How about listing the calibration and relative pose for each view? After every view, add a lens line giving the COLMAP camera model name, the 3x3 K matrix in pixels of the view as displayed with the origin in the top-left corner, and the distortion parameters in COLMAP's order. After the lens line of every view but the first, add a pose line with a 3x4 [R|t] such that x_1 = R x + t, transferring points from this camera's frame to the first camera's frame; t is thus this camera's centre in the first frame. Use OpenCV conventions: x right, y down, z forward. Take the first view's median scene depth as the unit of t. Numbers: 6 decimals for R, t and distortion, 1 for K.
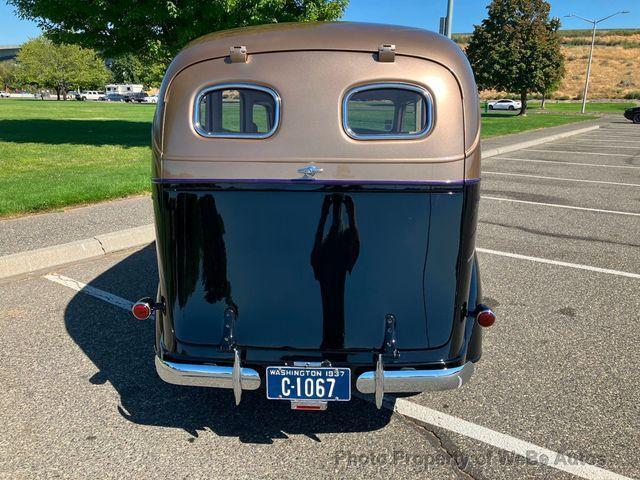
lens RADIAL K [[527.3, 0, 323.8], [0, 527.3, 238.5], [0, 0, 1]] dist [0.006175, 0.000136]
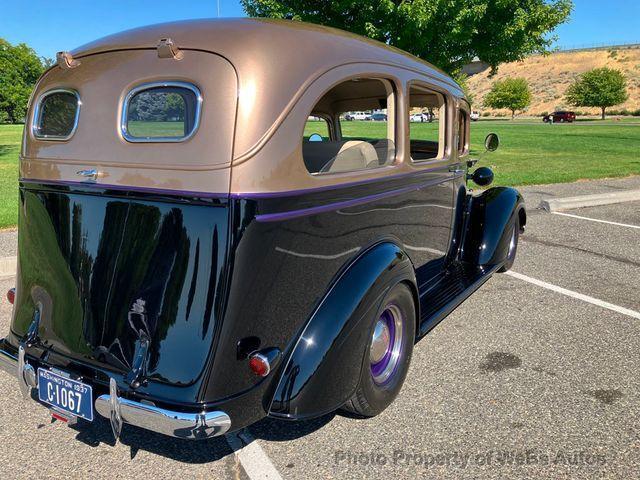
lens RADIAL K [[527.3, 0, 323.8], [0, 527.3, 238.5], [0, 0, 1]] dist [0.006175, 0.000136]
pose [[0.884957, 0.088779, -0.457133, 0.774063], [-0.104069, 0.994535, -0.008319, -0.046055], [0.453896, 0.054935, 0.889360, 0.325819]]
